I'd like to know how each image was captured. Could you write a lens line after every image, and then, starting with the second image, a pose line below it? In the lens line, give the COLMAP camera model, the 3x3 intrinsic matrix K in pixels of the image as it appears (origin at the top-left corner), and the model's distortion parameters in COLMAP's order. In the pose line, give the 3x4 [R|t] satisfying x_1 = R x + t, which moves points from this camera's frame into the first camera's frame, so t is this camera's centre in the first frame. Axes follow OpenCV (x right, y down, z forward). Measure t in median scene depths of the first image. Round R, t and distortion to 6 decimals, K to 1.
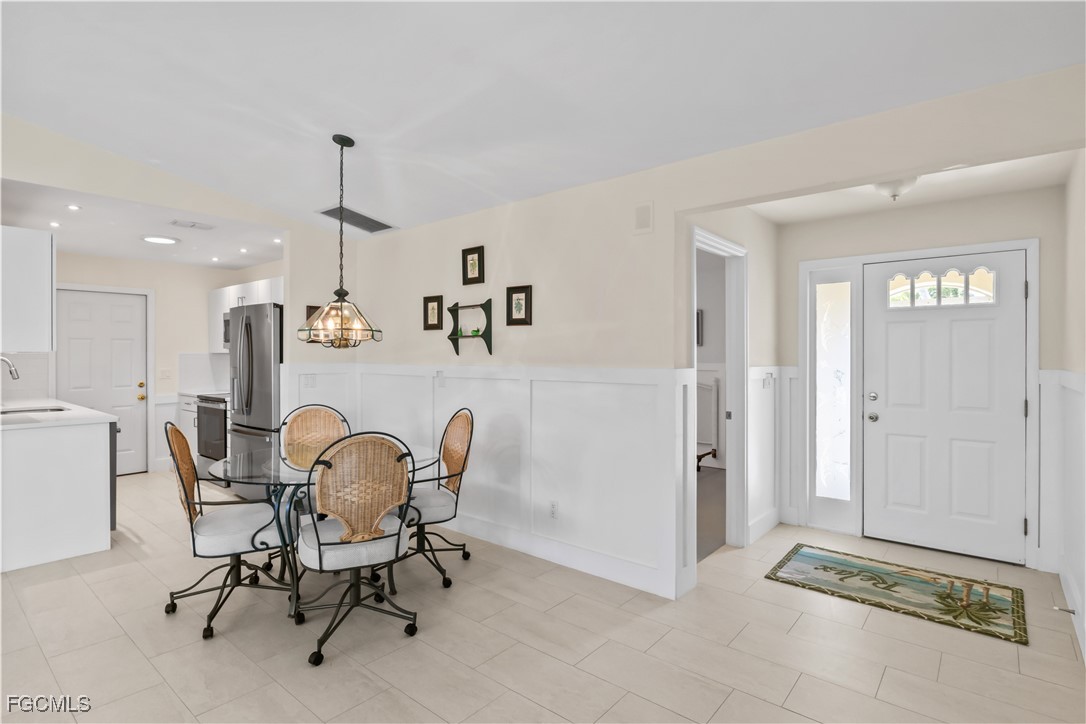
lens RADIAL K [[541.6, 0, 551.1], [0, 541.6, 356.0], [0, 0, 1]] dist [-0.004360, 0.003325]
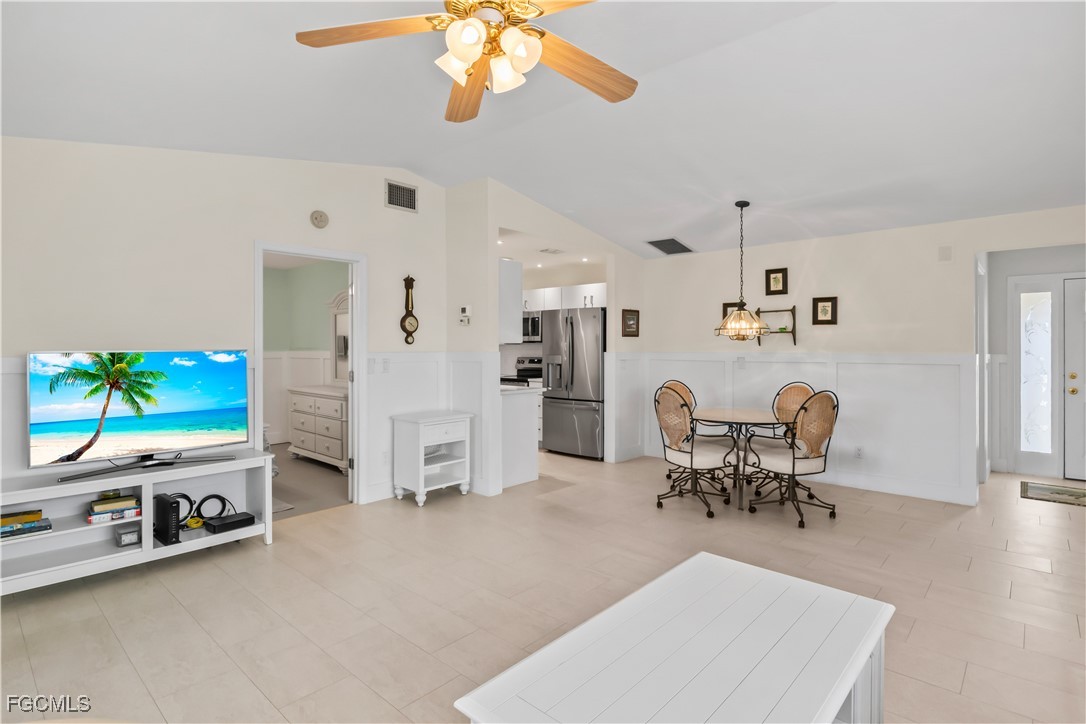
lens RADIAL K [[541.6, 0, 545.7], [0, 541.6, 348.1], [0, 0, 1]] dist [-0.004360, 0.003325]
pose [[0.999178, 0.001281, -0.040521, -0.708947], [-0.001221, 0.999998, 0.001508, 0.003704], [0.040522, -0.001457, 0.999178, -0.438417]]
